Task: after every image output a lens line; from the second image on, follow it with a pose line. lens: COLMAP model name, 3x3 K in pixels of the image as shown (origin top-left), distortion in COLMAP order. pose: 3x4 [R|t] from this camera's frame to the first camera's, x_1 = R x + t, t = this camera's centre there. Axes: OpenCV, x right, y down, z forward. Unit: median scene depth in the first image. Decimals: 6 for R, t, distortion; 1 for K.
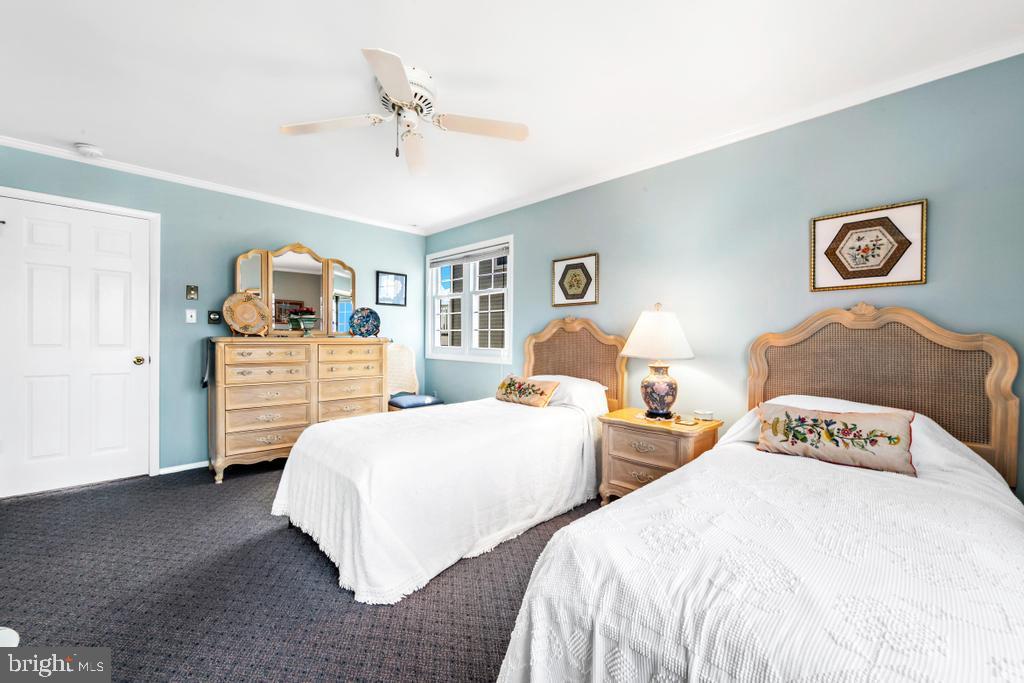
lens RADIAL K [[415.3, 0, 515.5], [0, 415.3, 339.7], [0, 0, 1]] dist [0.001118, -0.000065]
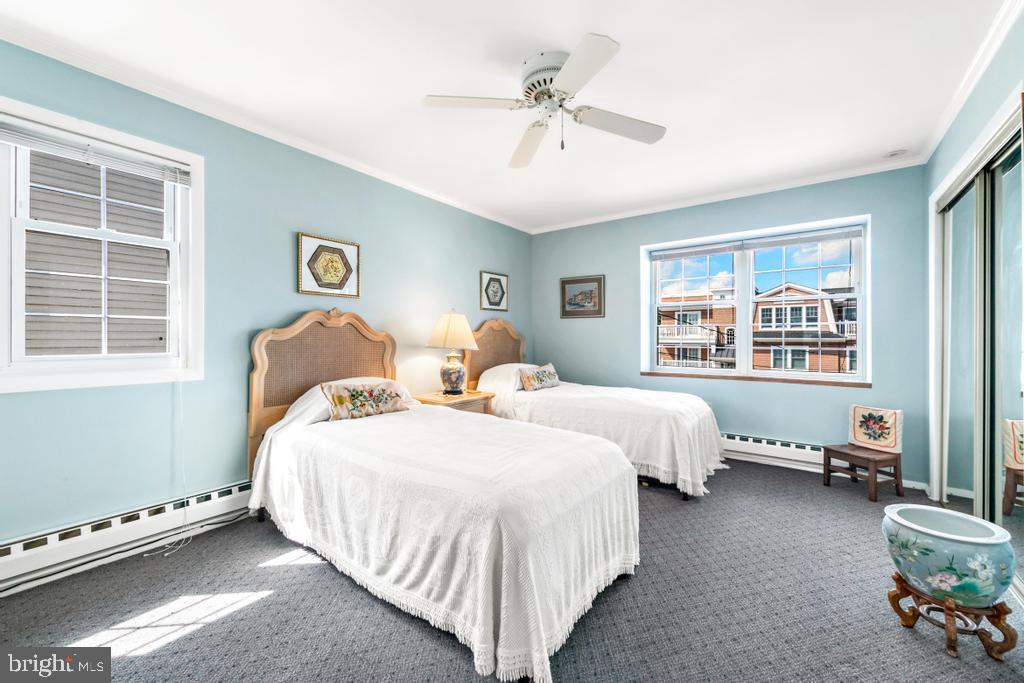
lens RADIAL K [[379.2, 0, 513.6], [0, 379.2, 337.3], [0, 0, 1]] dist [0.009974, 0.000076]
pose [[-0.115029, -0.016436, 0.993226, -0.697629], [-0.009032, 0.999839, 0.015500, -0.013497], [-0.993321, -0.007188, -0.115159, 0.736918]]
